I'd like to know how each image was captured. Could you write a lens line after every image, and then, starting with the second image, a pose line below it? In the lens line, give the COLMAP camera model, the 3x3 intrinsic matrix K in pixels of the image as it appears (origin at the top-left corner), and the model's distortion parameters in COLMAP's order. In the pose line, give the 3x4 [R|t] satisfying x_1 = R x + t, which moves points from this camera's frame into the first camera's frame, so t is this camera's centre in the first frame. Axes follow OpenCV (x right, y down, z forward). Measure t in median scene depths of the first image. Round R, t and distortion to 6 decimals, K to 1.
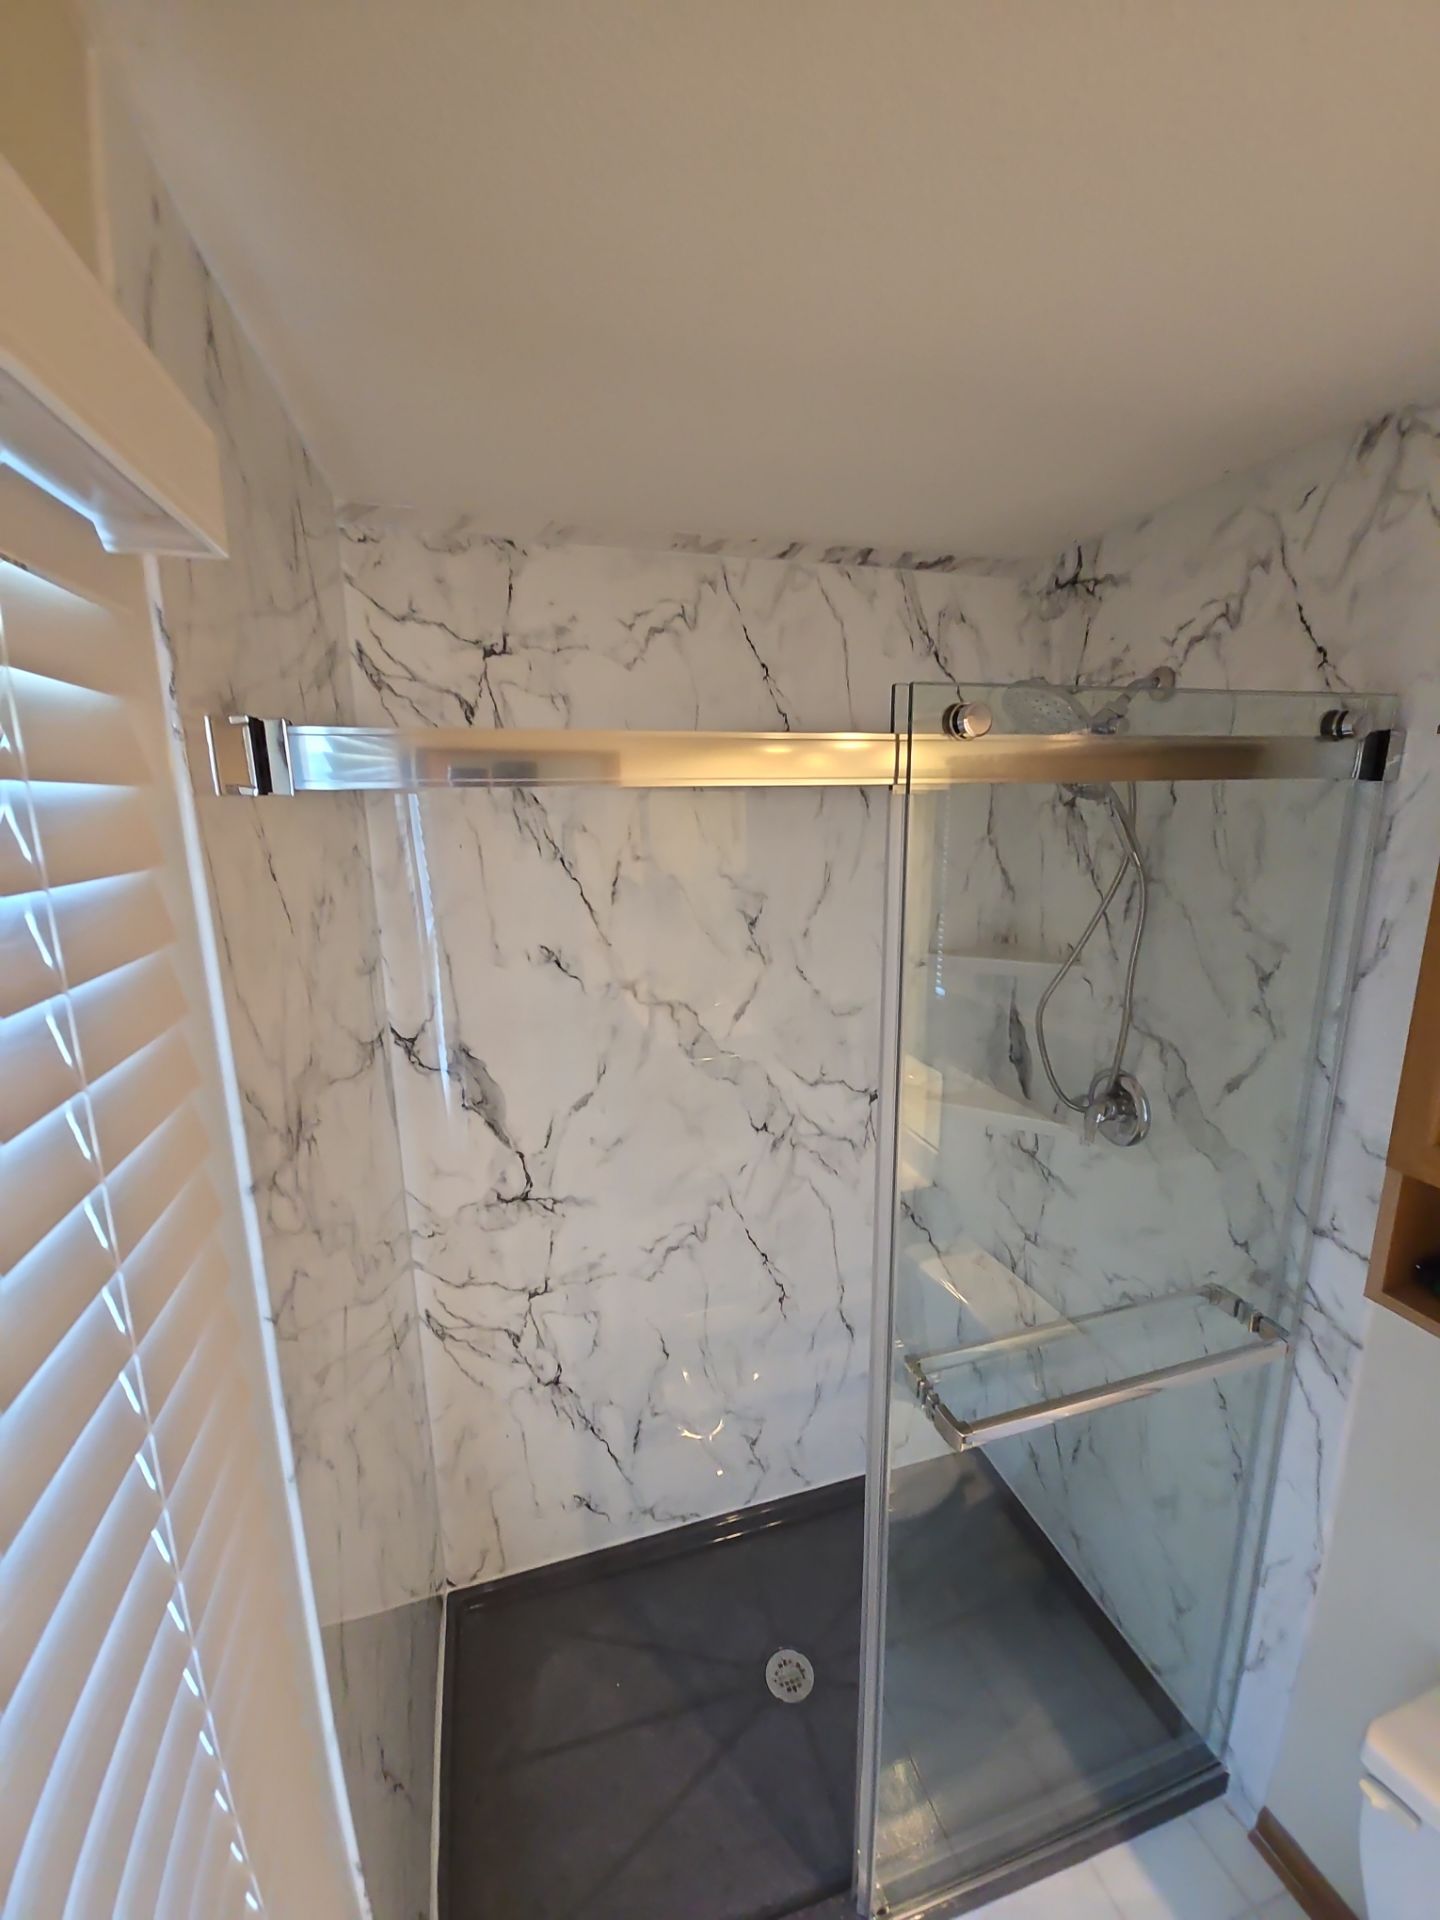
lens RADIAL K [[770.0, 0, 716.4], [0, 770.0, 958.2], [0, 0, 1]] dist [0.000034, -0.000351]
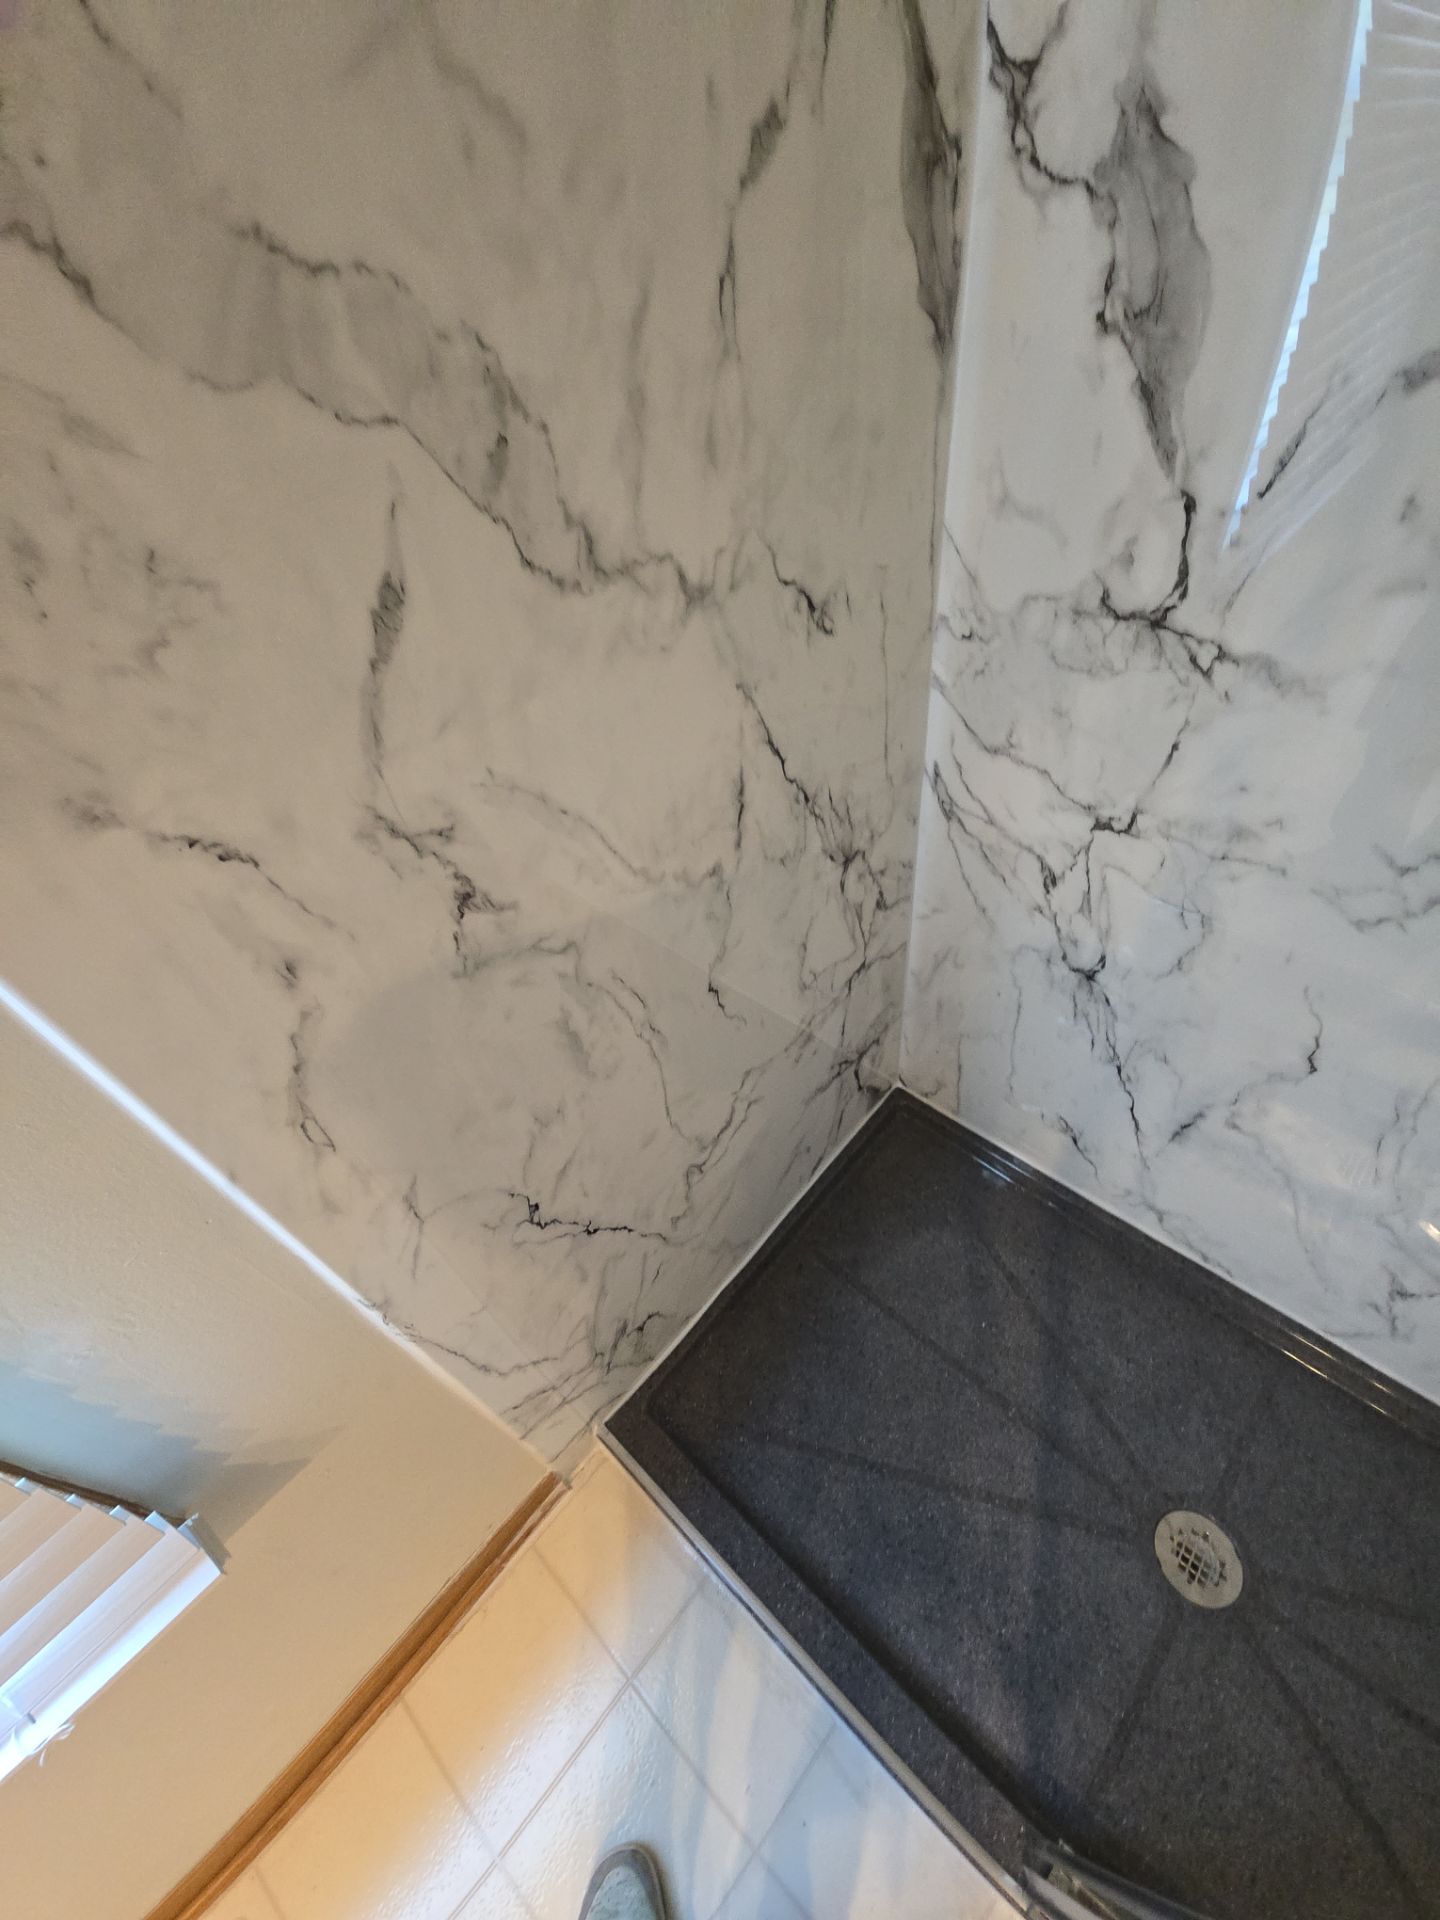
lens RADIAL K [[774.3, 0, 720.0], [0, 774.3, 960.0], [0, 0, 1]] dist [-0.001304, -0.000137]
pose [[0.519205, 0.576615, -0.630826, 0.011581], [-0.066027, 0.762967, 0.643057, 0.197768], [0.852095, -0.292227, 0.434209, 0.556968]]
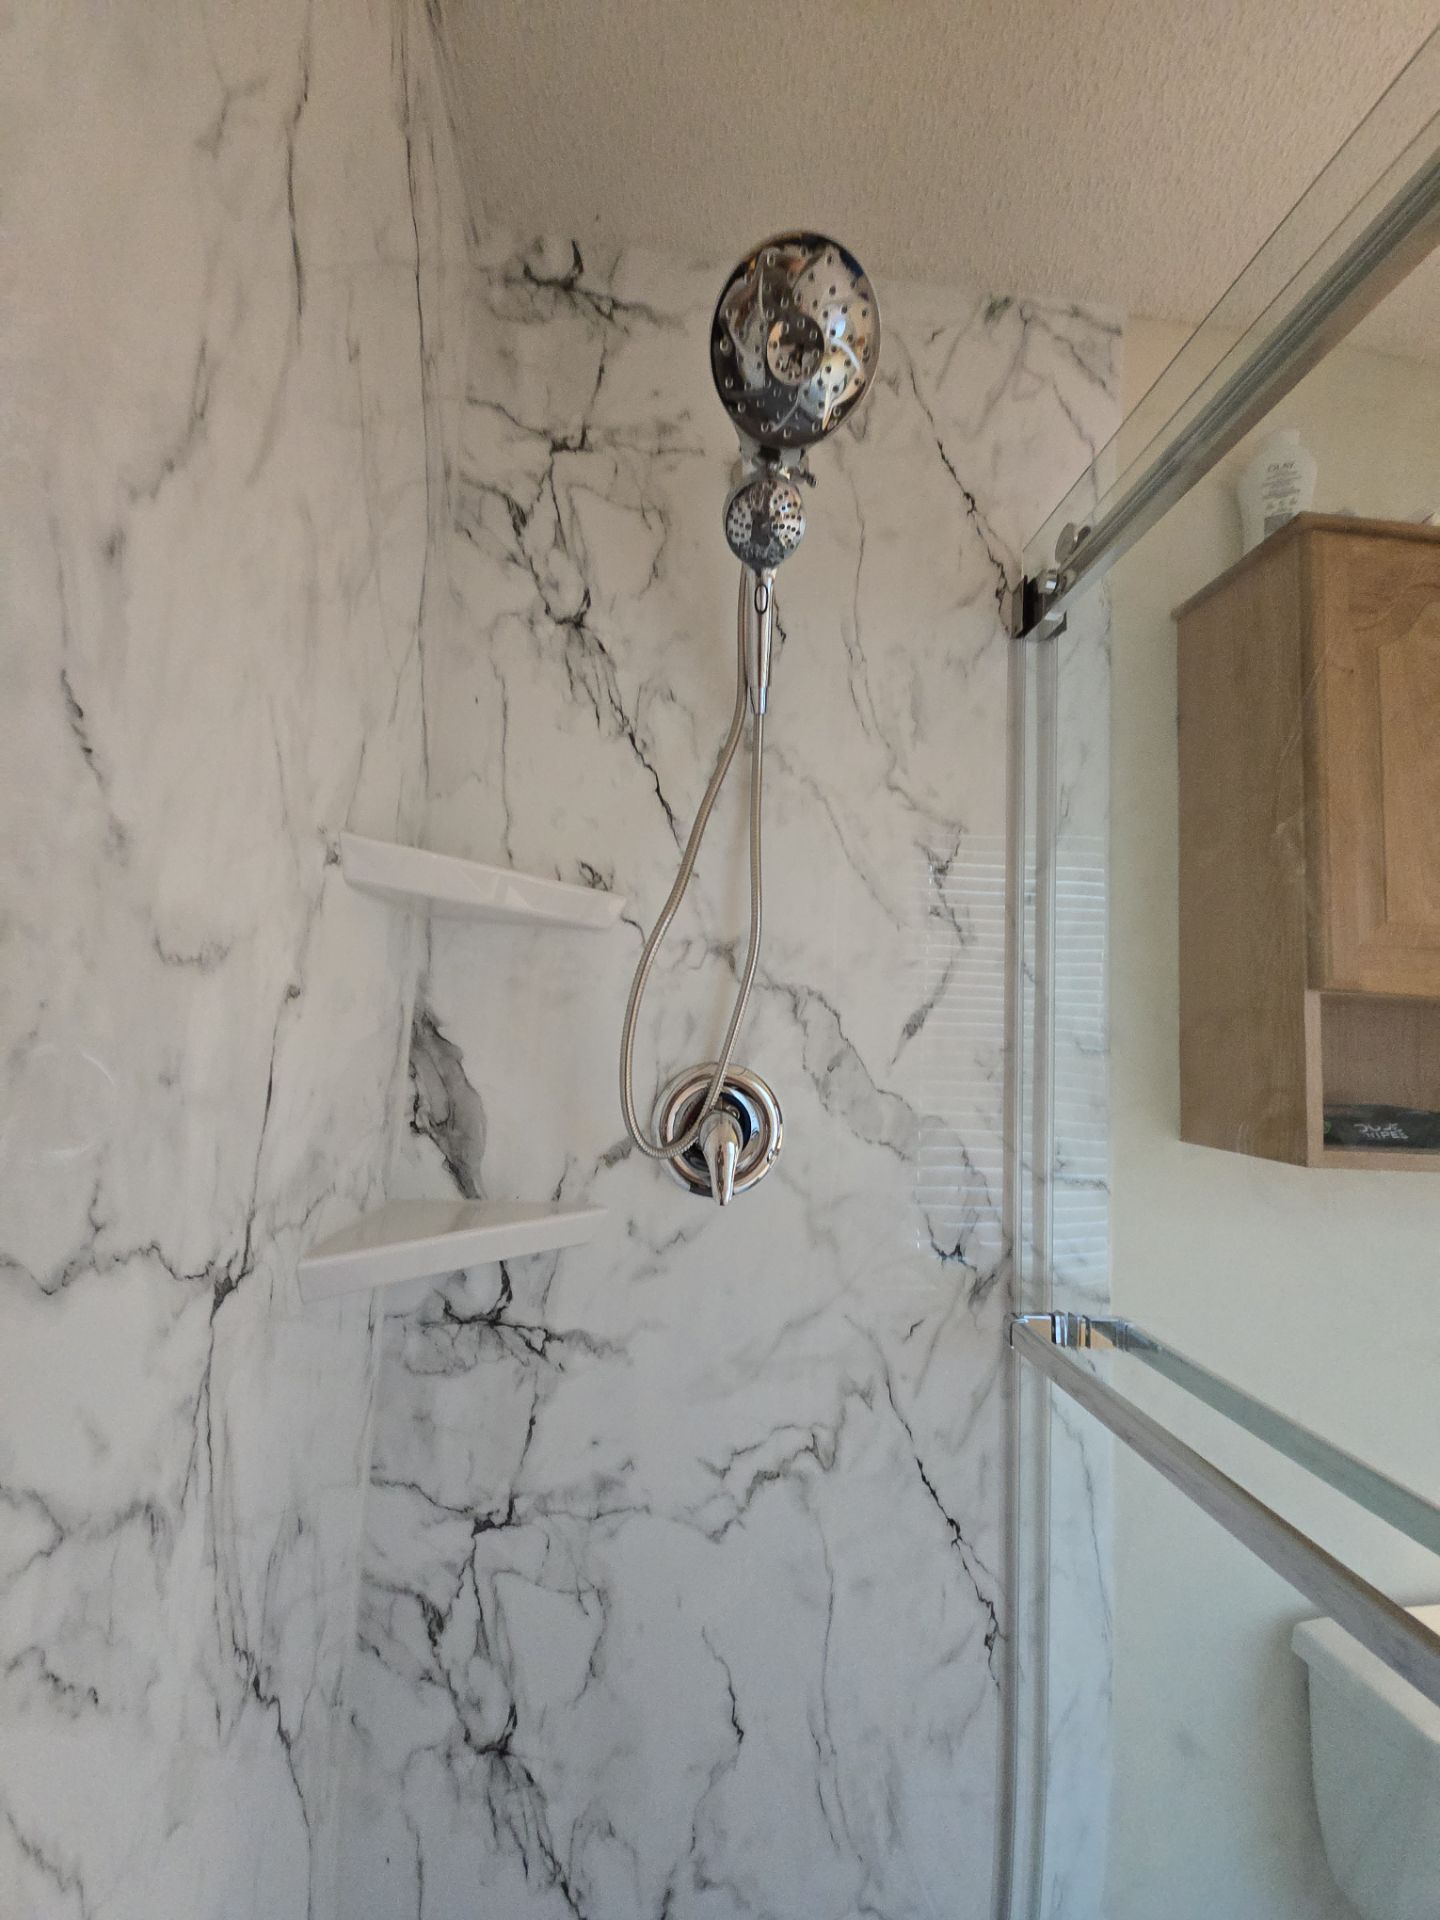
lens RADIAL K [[774.5, 0, 722.2], [0, 774.5, 953.1], [0, 0, 1]] dist [0.000088, 0.000039]
pose [[0.184663, 0.120669, 0.975366, -0.058228], [0.152546, 0.976887, -0.149739, 0.151365], [-0.970891, 0.176440, 0.161987, 0.874617]]
